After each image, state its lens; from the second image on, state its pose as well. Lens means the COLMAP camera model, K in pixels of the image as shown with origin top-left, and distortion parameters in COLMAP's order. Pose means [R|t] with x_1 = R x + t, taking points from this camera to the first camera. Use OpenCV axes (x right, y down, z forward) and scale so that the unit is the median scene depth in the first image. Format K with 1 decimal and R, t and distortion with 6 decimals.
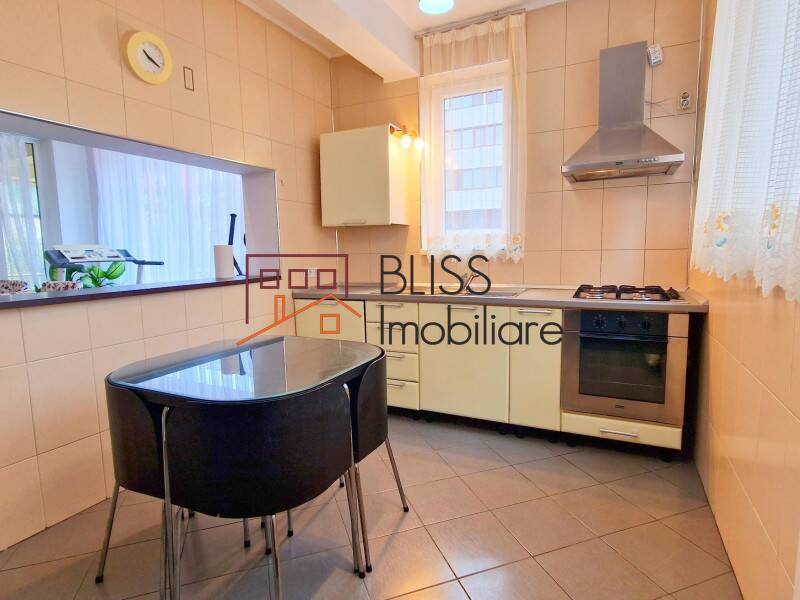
lens RADIAL K [[440.2, 0, 404.0], [0, 440.2, 296.8], [0, 0, 1]] dist [0.004498, -0.002944]
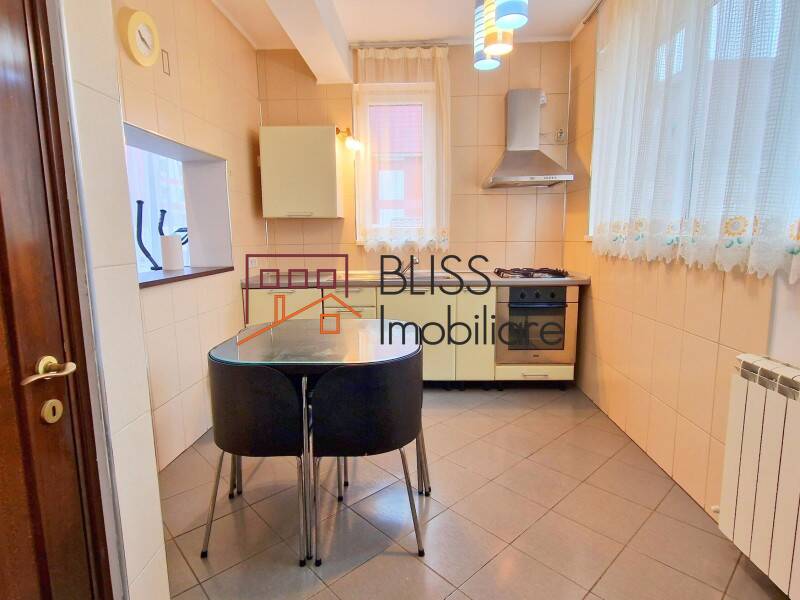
lens RADIAL K [[440.2, 0, 404.0], [0, 440.2, 296.8], [0, 0, 1]] dist [0.004498, -0.002944]
pose [[0.916413, -0.047298, 0.397429, -0.360029], [0.038049, 0.998791, 0.031131, 0.005766], [-0.398420, -0.013407, 0.917105, -0.083285]]
